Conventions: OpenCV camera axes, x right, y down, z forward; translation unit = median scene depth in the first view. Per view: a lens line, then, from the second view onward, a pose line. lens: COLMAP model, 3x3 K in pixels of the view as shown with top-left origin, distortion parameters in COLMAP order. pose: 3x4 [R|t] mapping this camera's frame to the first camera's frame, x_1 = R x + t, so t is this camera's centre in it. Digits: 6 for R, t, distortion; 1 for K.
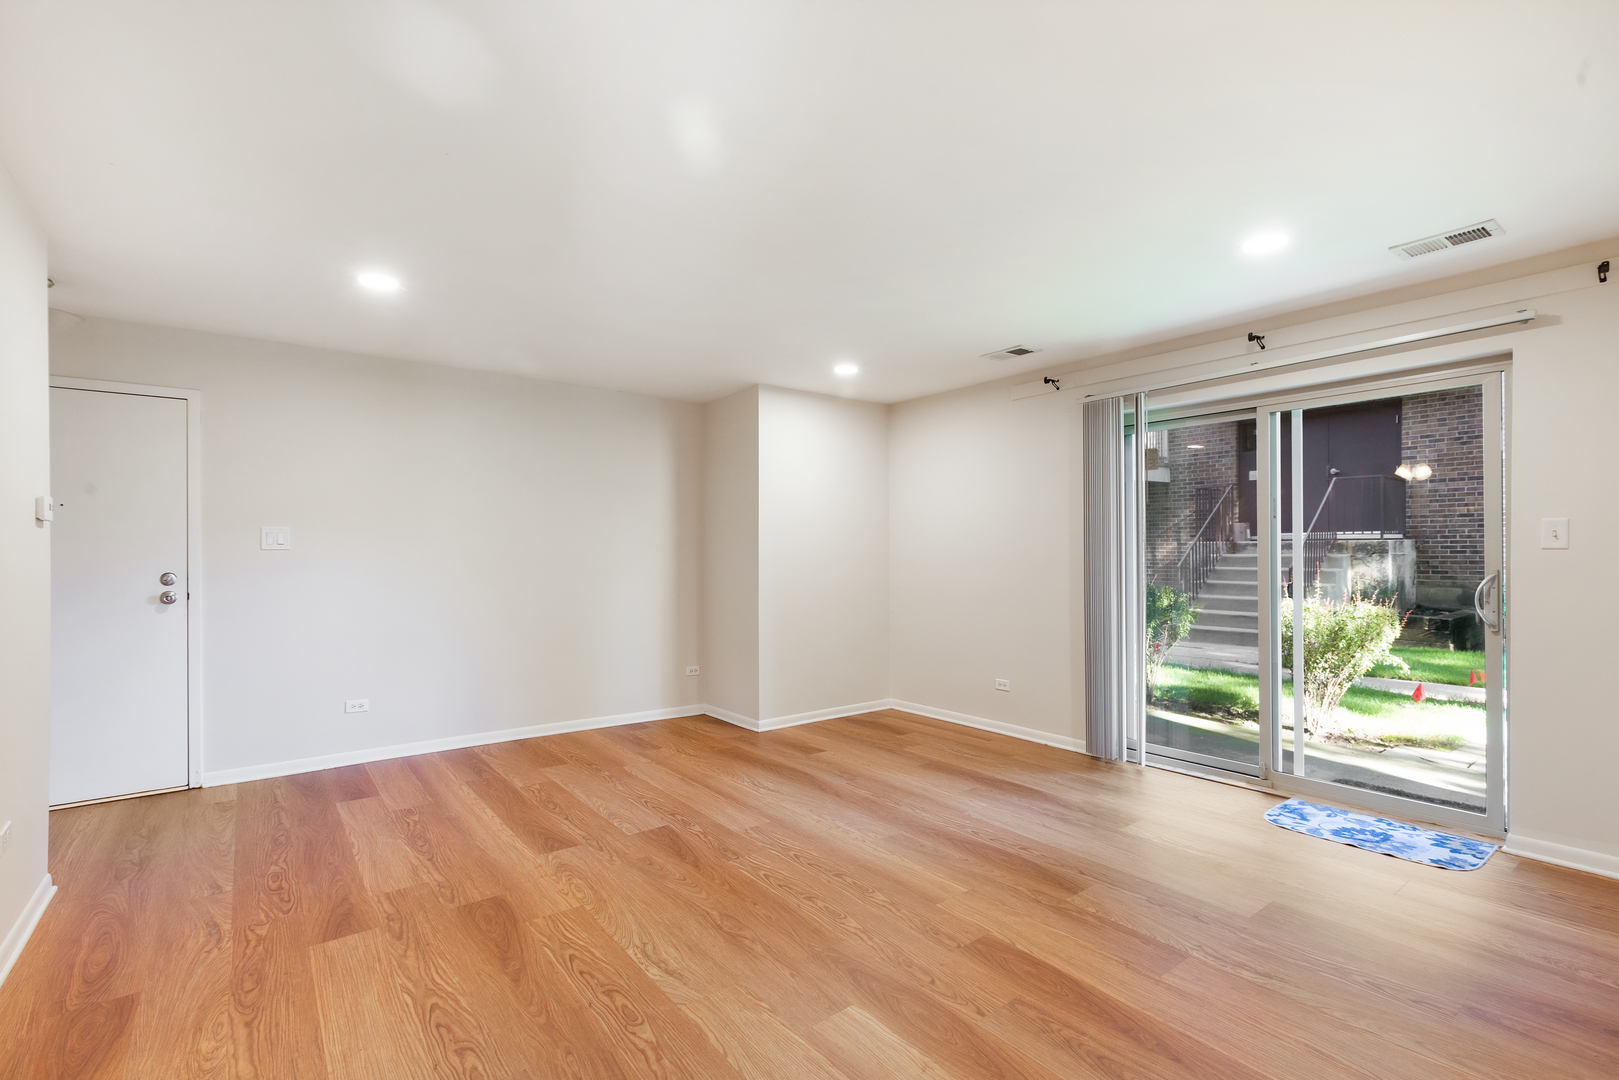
lens RADIAL K [[729.2, 0, 810.0], [0, 729.2, 544.7], [0, 0, 1]] dist [-0.000502, -0.000878]
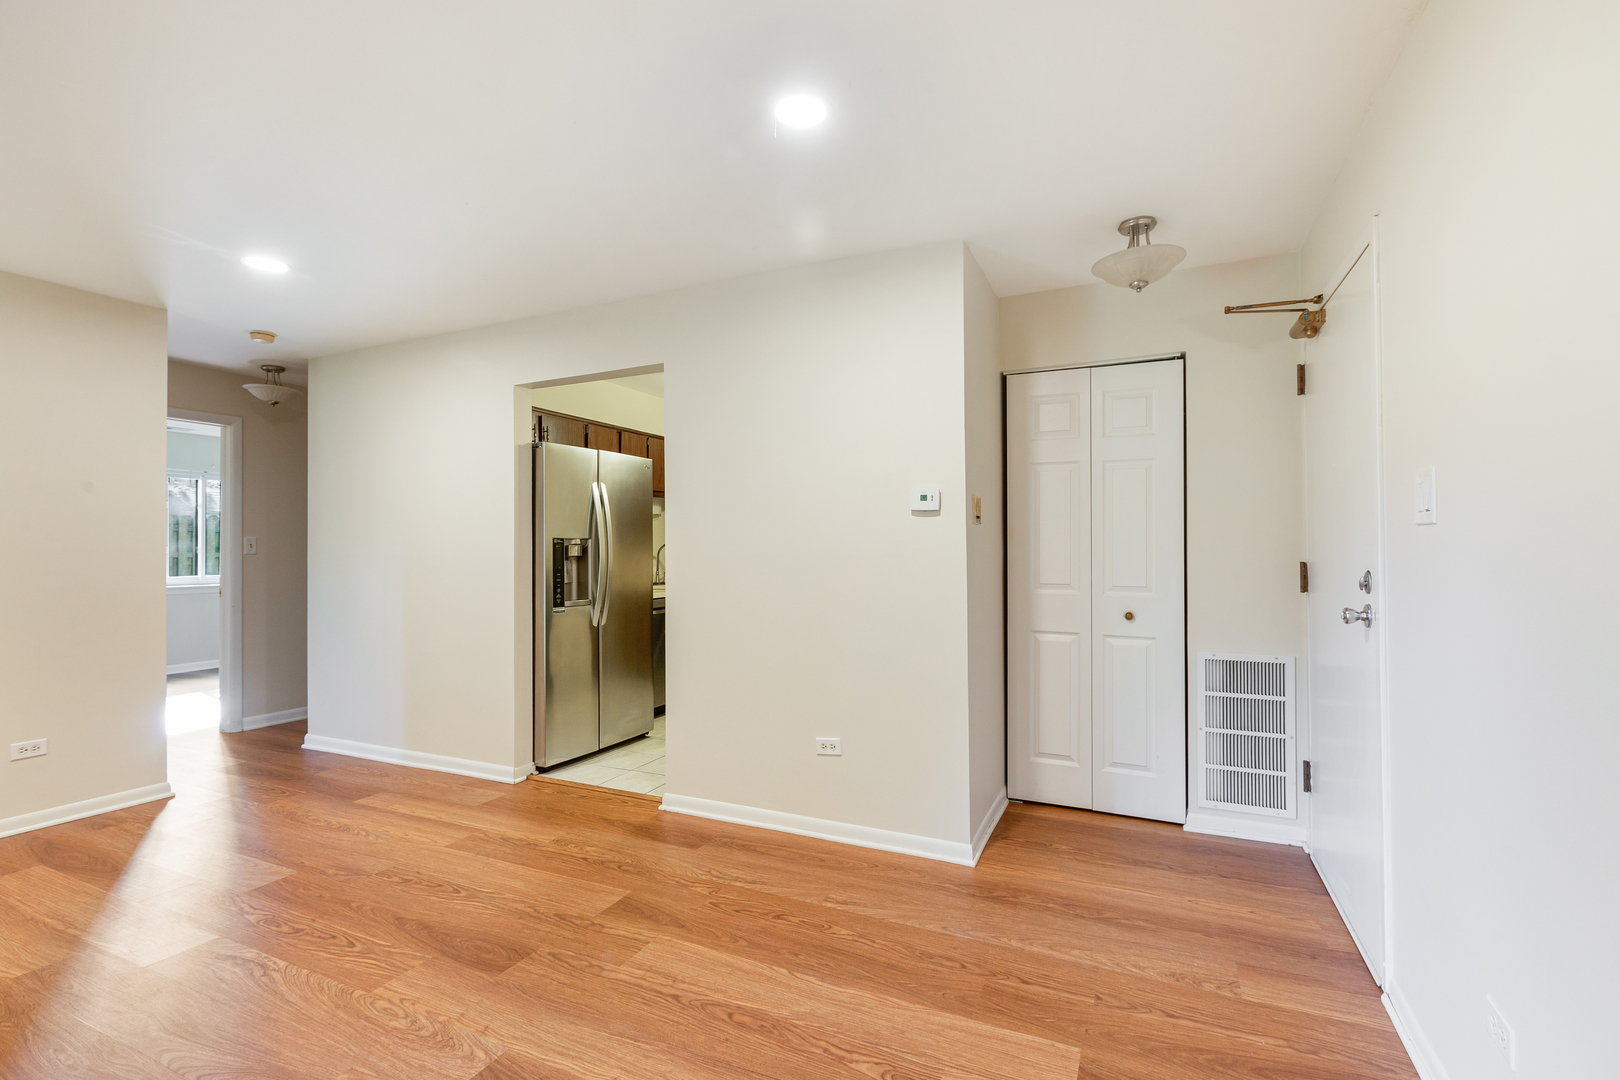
lens RADIAL K [[729.7, 0, 815.1], [0, 729.7, 544.9], [0, 0, 1]] dist [-0.000502, -0.000878]
pose [[-0.885433, 0.007715, -0.464703, -0.393104], [0.011814, 0.999913, -0.005910, 0.021881], [0.464617, -0.010723, -0.885447, 2.012661]]
